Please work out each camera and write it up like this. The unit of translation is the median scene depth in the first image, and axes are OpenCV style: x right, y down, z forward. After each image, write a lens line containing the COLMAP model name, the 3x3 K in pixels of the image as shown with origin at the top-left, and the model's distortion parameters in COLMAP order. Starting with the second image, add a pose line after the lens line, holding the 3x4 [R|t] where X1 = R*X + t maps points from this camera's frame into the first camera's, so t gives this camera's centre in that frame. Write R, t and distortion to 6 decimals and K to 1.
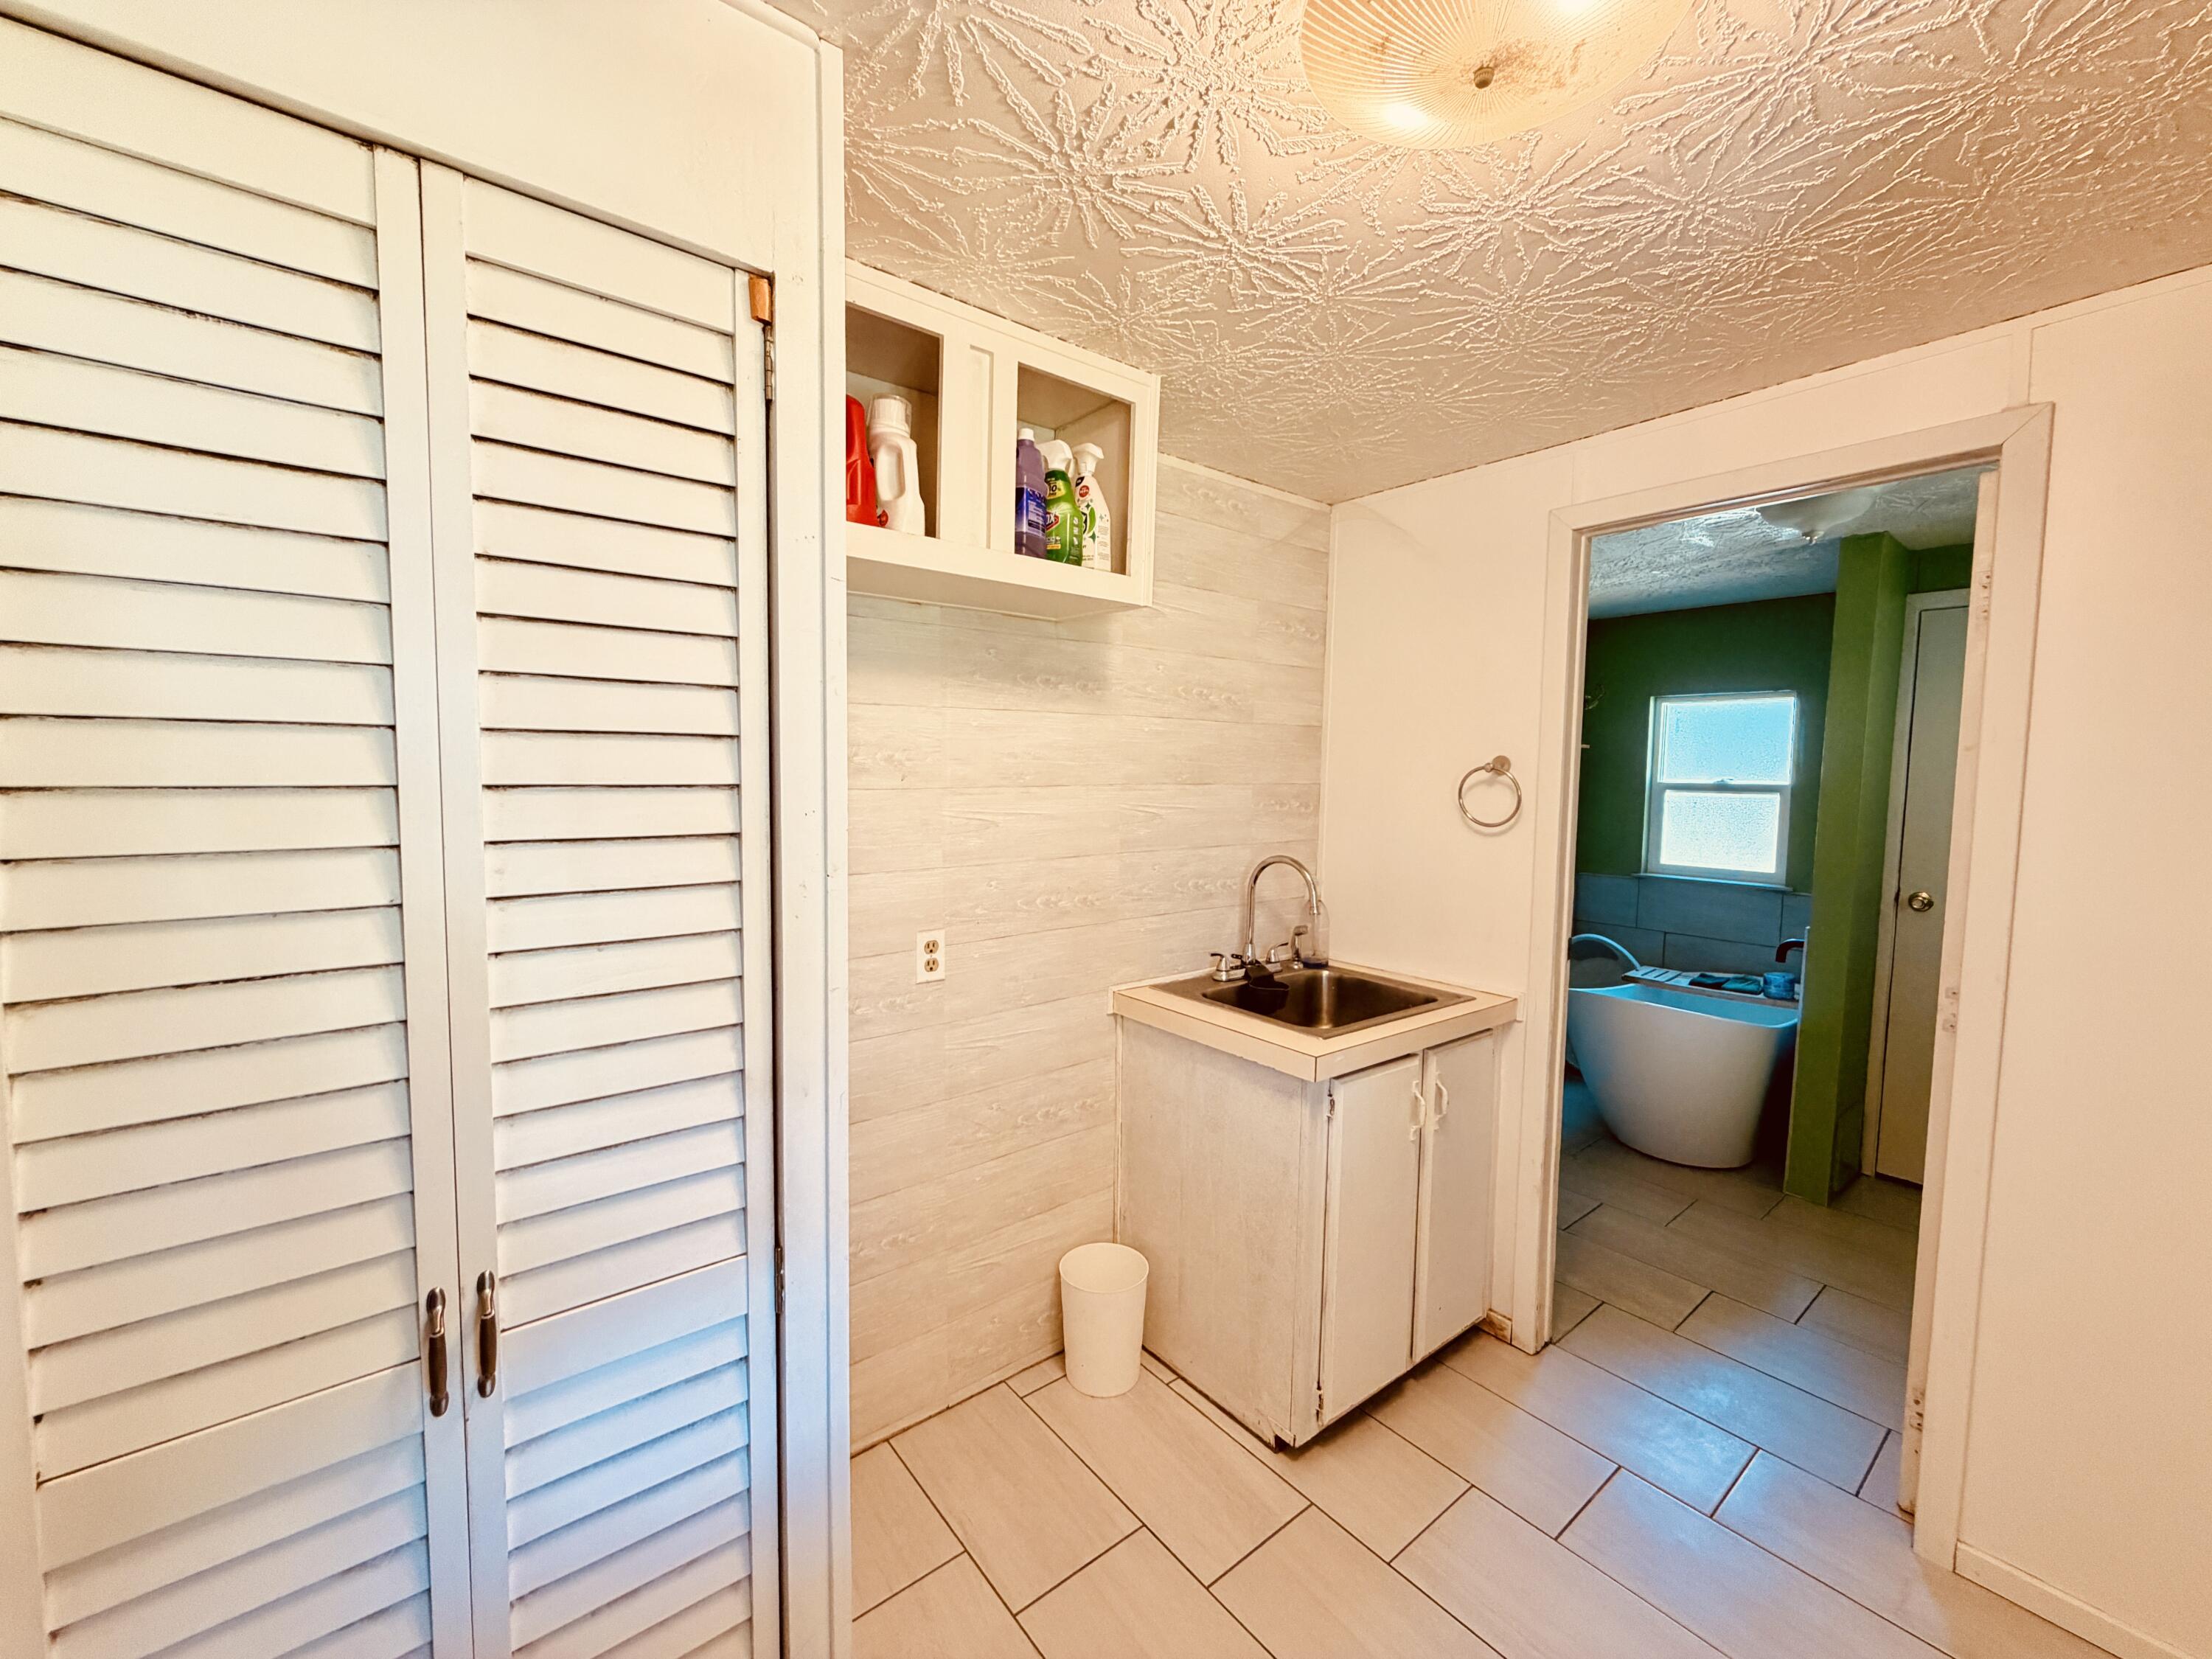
lens RADIAL K [[882.0, 0, 1096.6], [0, 882.0, 827.2], [0, 0, 1]] dist [-0.000053, -0.000031]
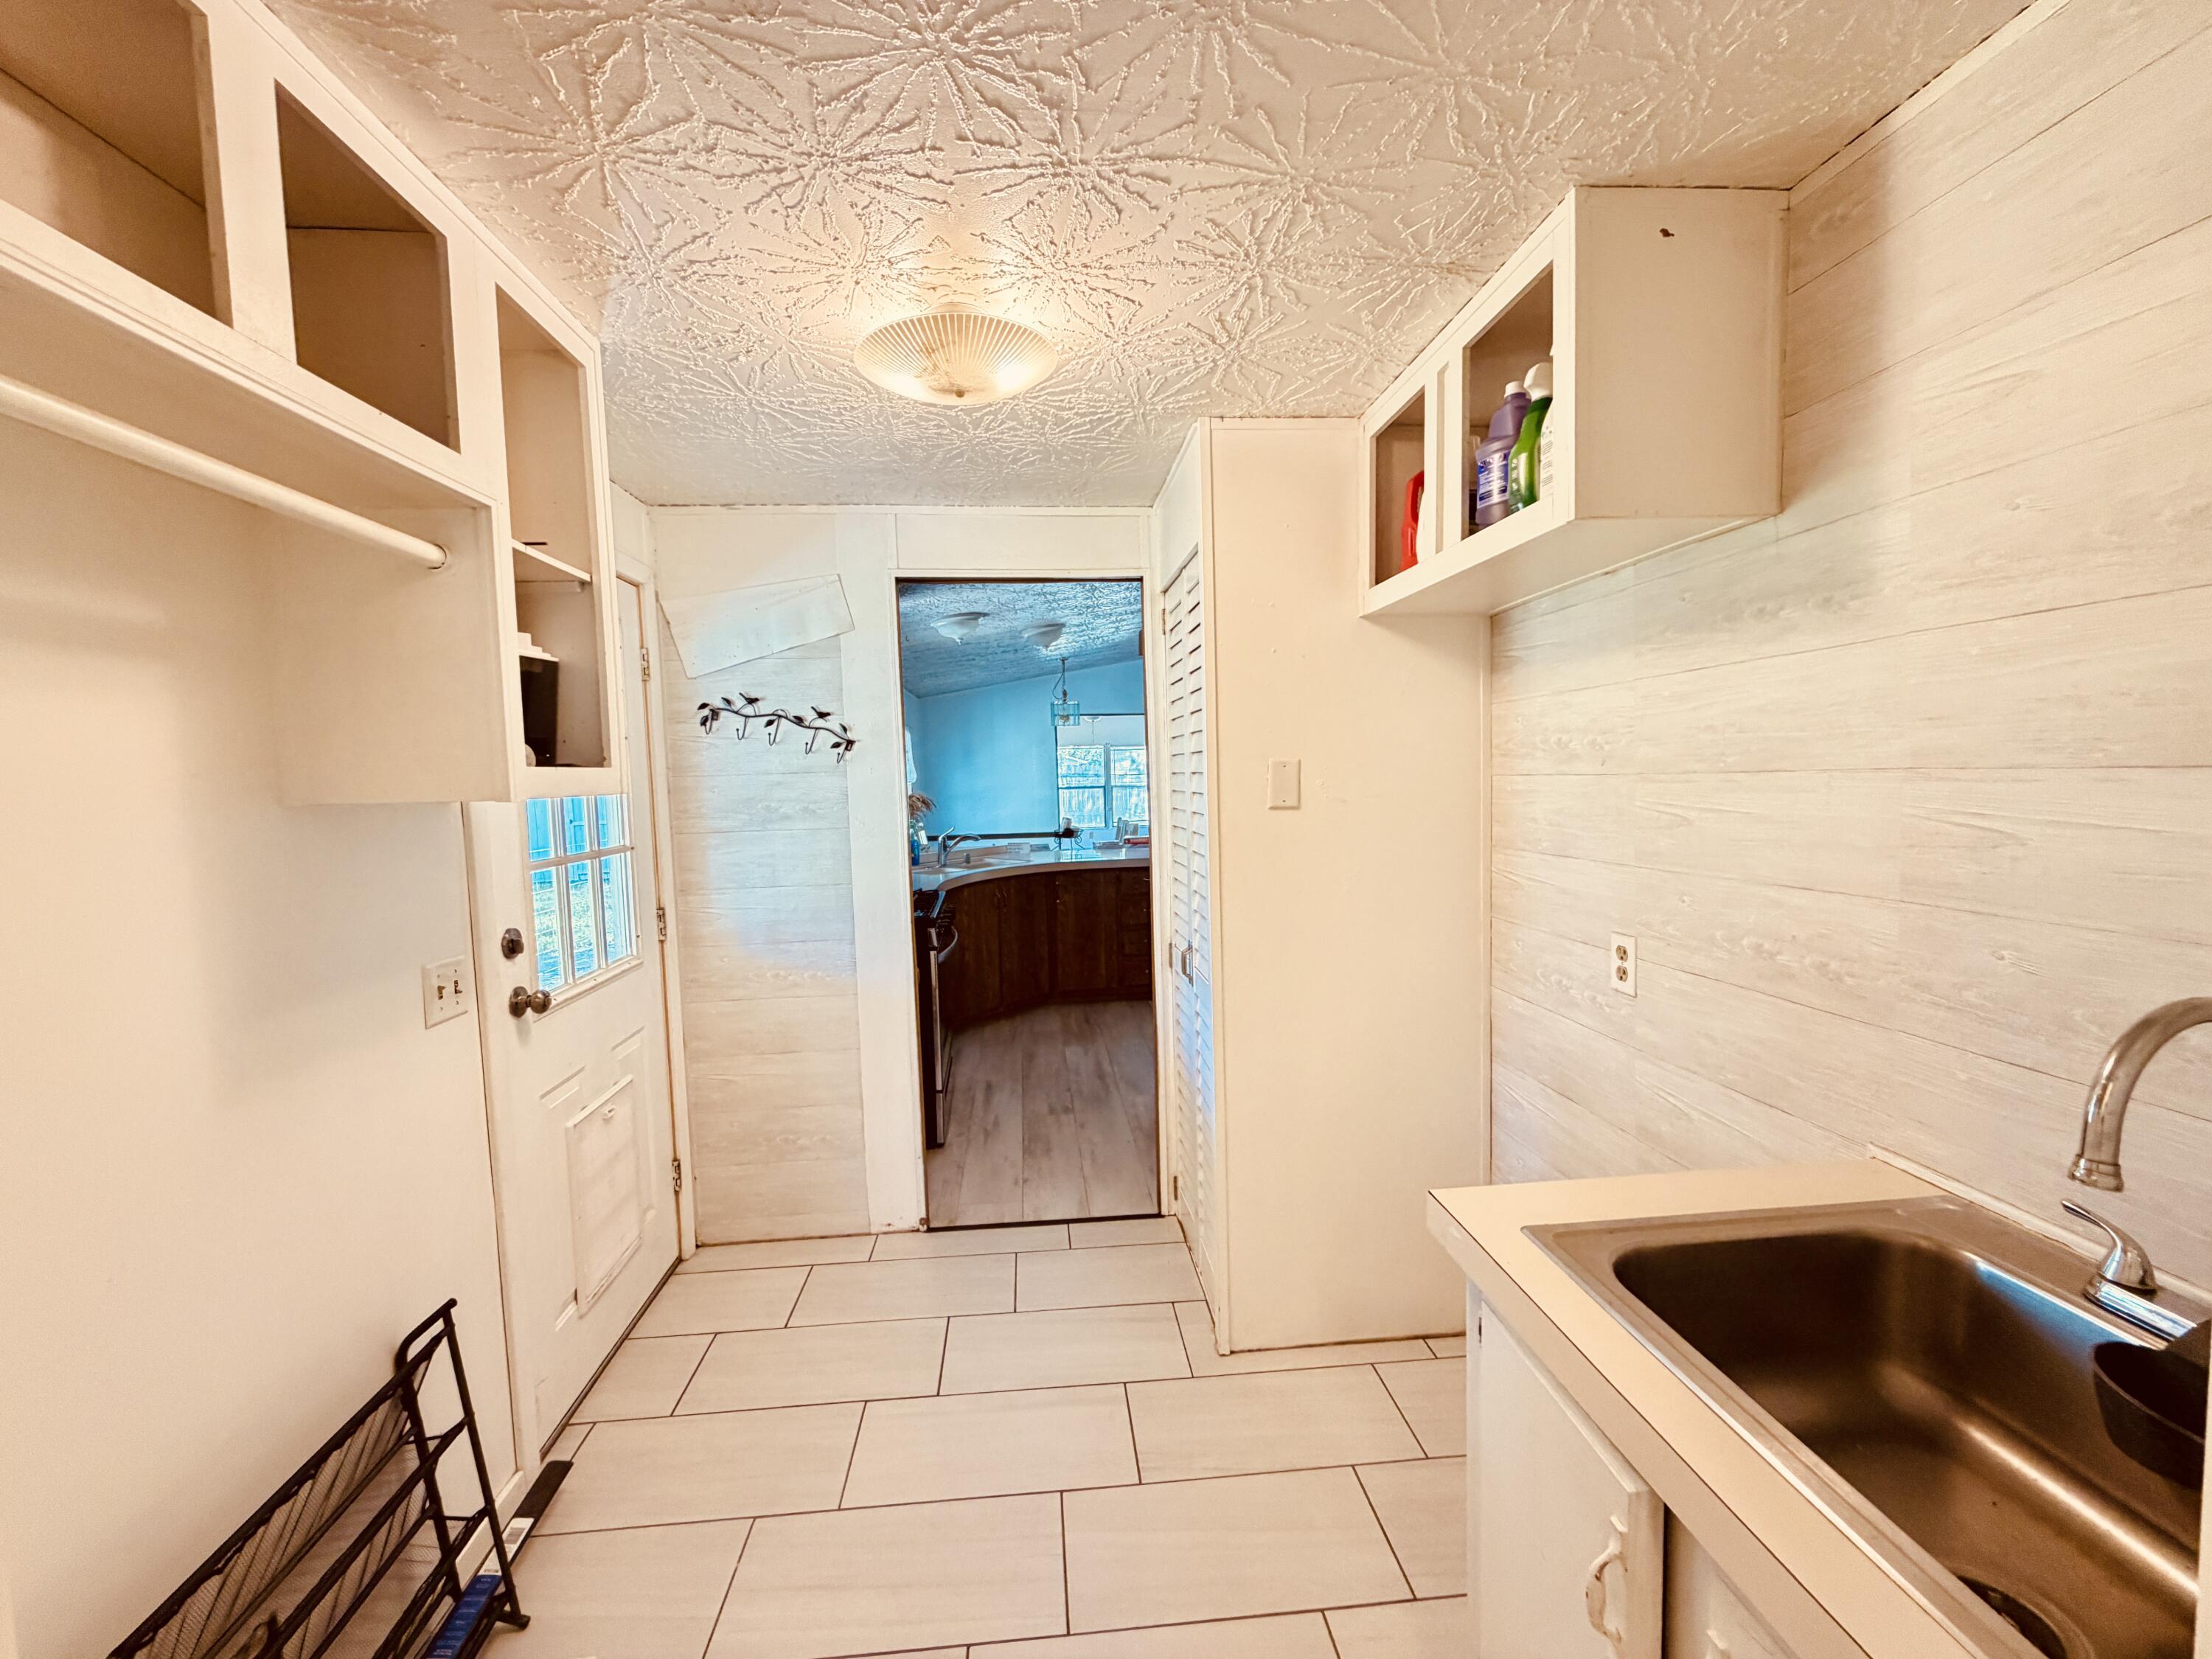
lens RADIAL K [[882.0, 0, 1096.9], [0, 882.0, 829.4], [0, 0, 1]] dist [-0.000053, -0.000031]
pose [[-0.554279, 0.057503, -0.830342, 0.758796], [-0.034572, 0.995159, 0.091995, -0.046648], [0.831612, 0.079697, -0.549608, 0.943893]]
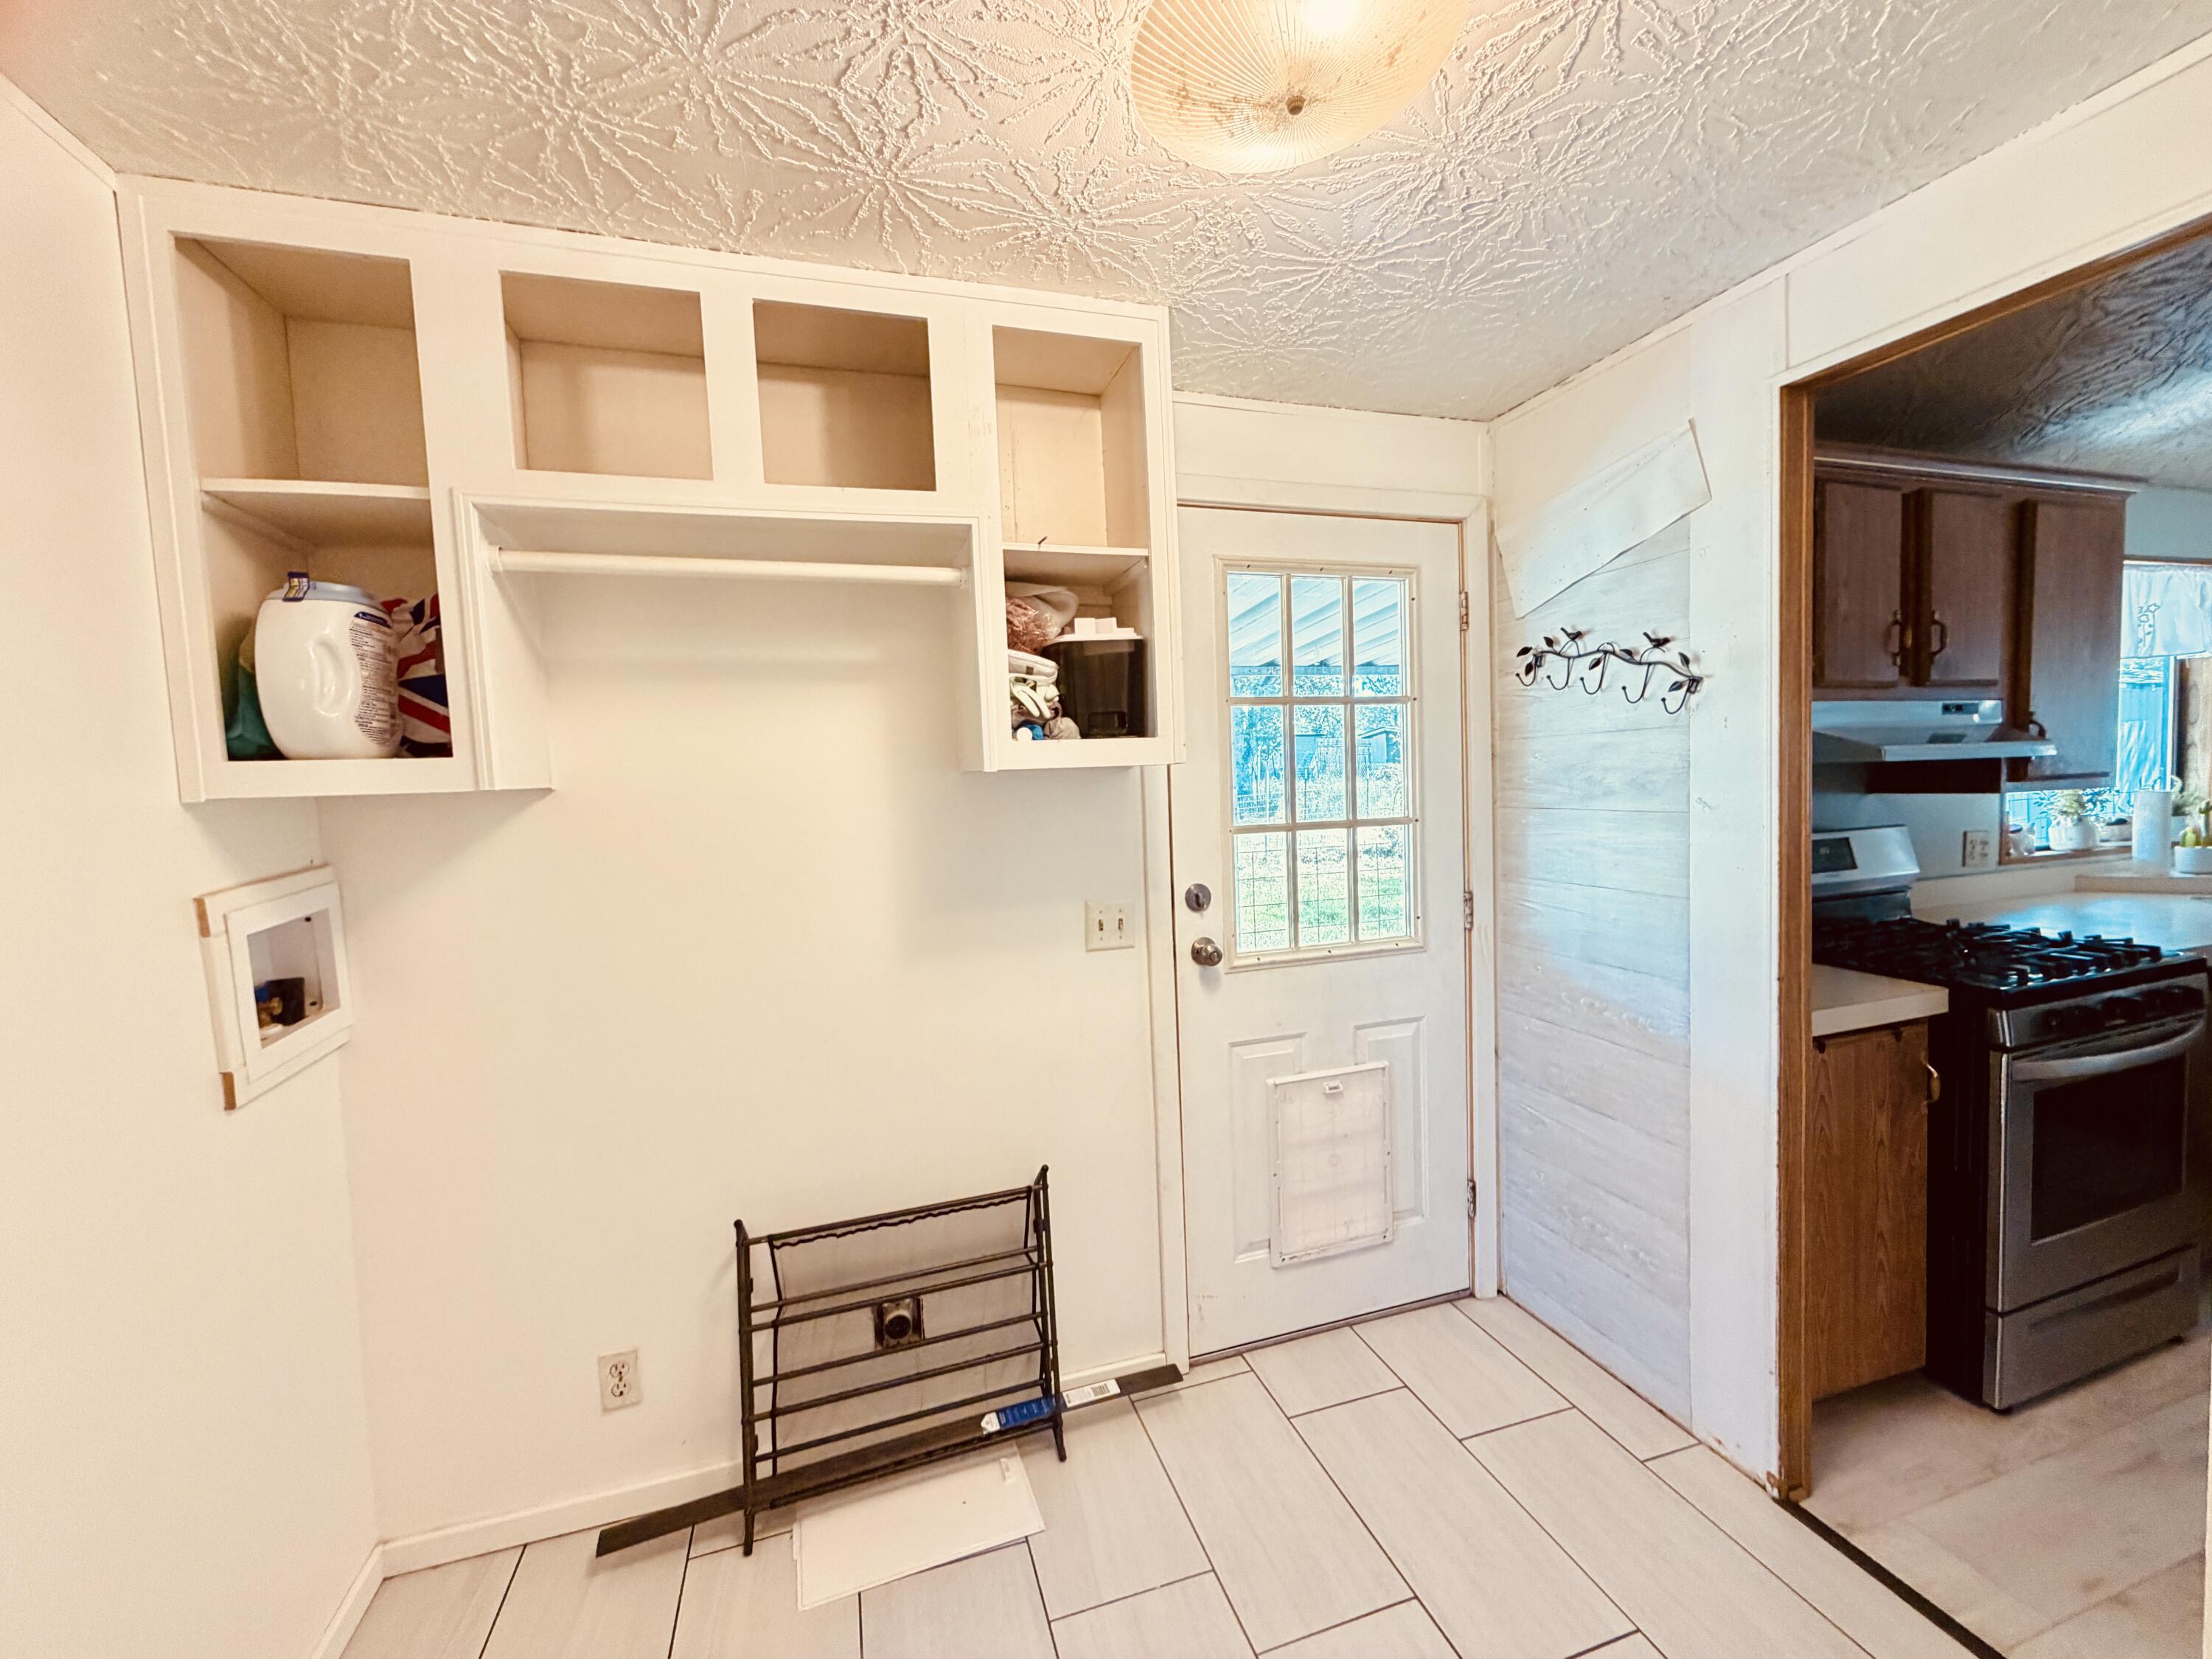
lens RADIAL K [[882.0, 0, 1099.5], [0, 882.0, 826.4], [0, 0, 1]] dist [-0.000053, -0.000031]
pose [[-0.932426, -0.000086, 0.361360, 0.107569], [0.048131, 0.991060, 0.124430, -0.036231], [-0.358140, 0.133415, -0.924087, 0.911501]]
